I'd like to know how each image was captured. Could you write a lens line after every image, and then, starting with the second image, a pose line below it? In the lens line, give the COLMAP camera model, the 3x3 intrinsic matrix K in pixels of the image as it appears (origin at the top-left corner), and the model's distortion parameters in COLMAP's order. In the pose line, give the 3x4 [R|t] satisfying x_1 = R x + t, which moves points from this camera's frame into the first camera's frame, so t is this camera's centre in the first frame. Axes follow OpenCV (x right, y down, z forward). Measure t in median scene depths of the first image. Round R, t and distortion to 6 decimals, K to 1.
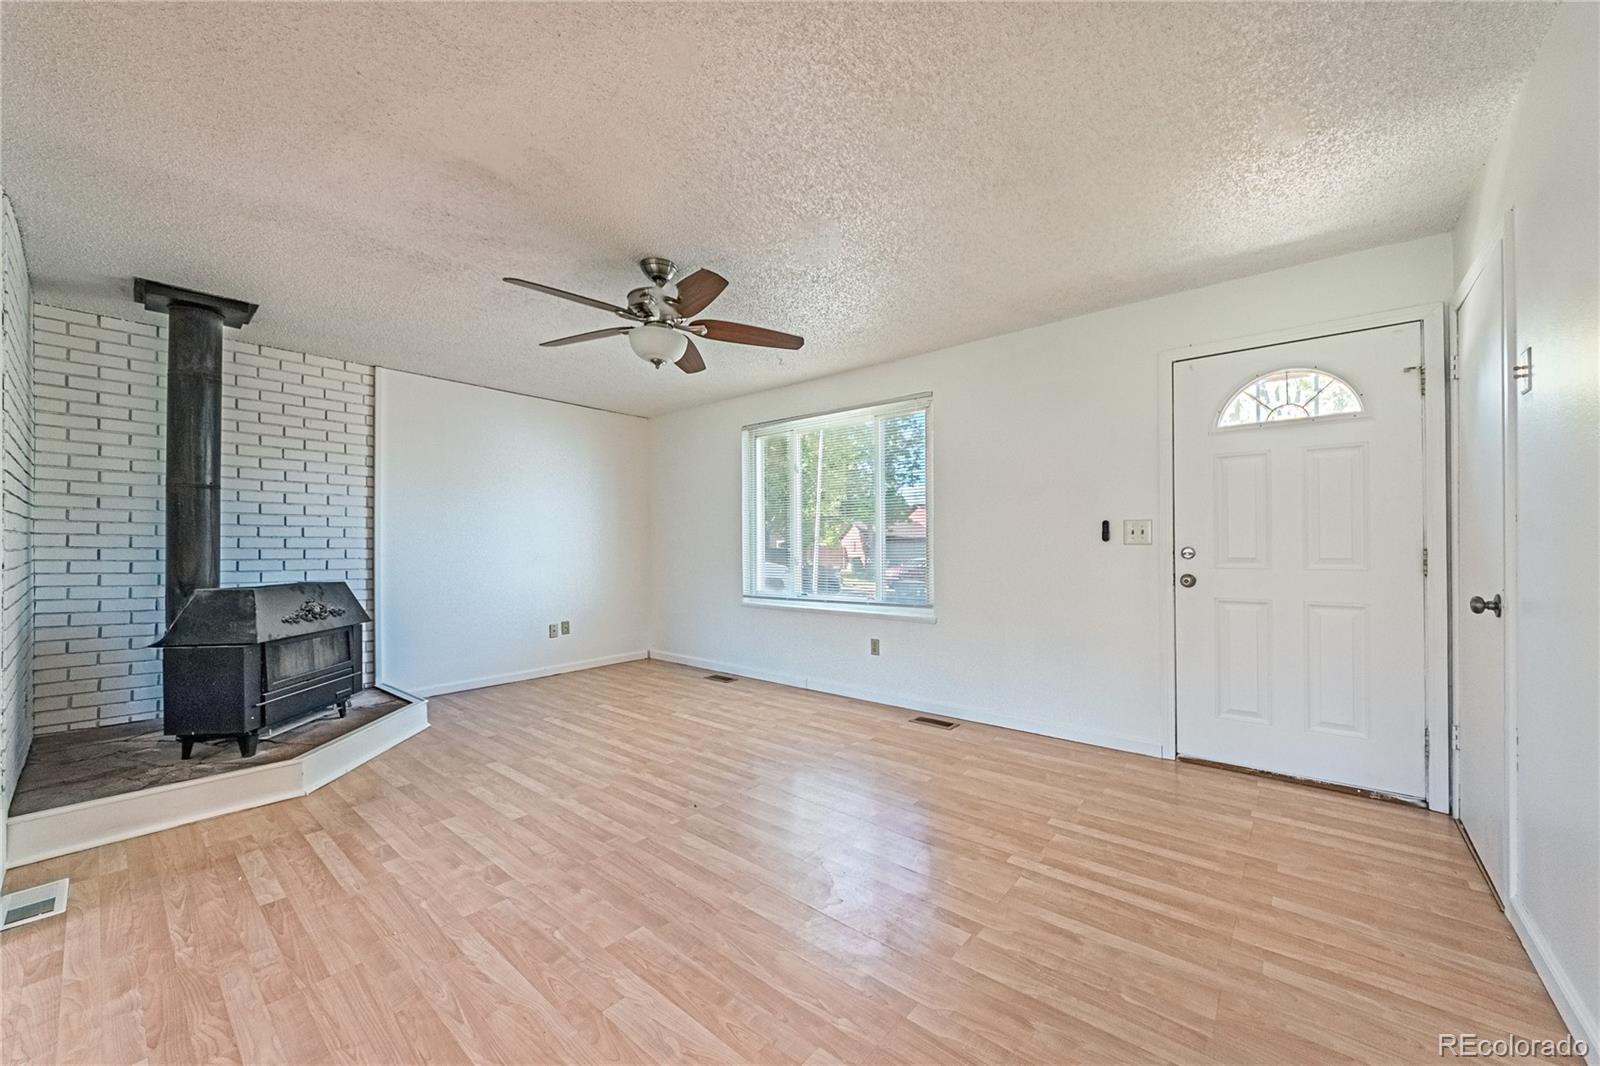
lens RADIAL K [[583.9, 0, 801.0], [0, 583.9, 543.8], [0, 0, 1]] dist [0.001213, 0.000055]
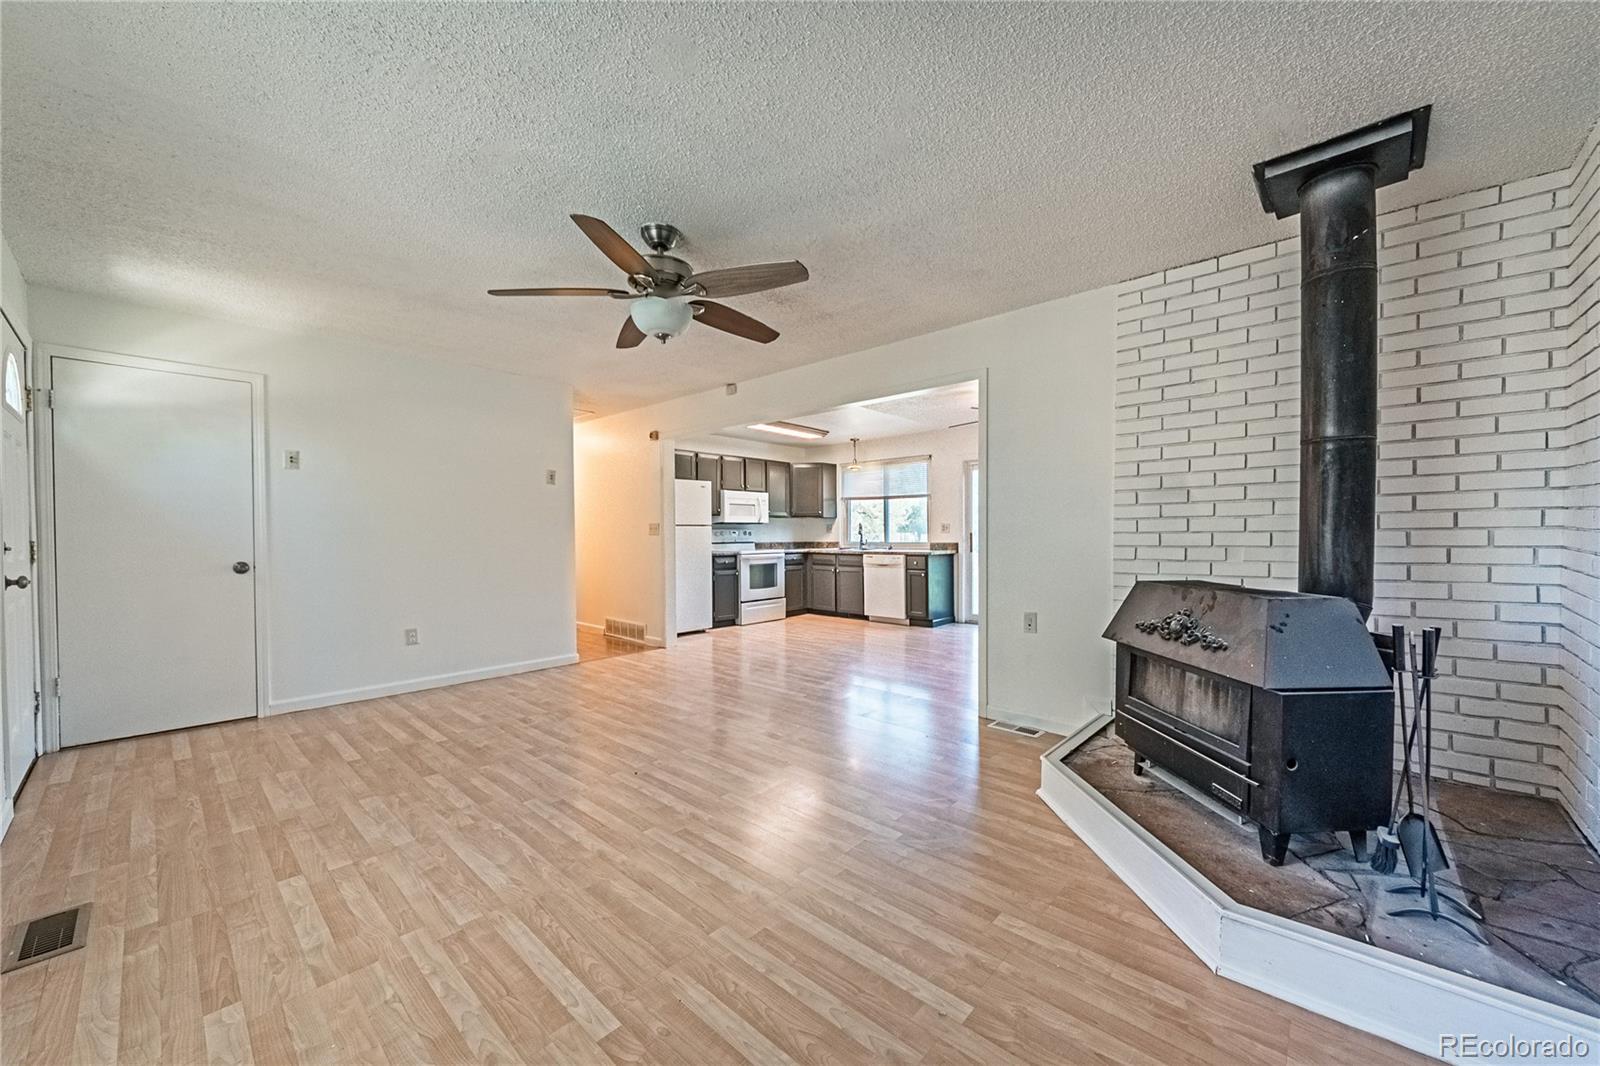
lens RADIAL K [[583.9, 0, 801.0], [0, 583.9, 543.8], [0, 0, 1]] dist [0.001213, 0.000055]
pose [[-0.999155, 0.008107, 0.040301, -0.446355], [0.008866, 0.999786, 0.018688, 0.003932], [-0.040141, 0.019030, -0.999013, 1.722959]]
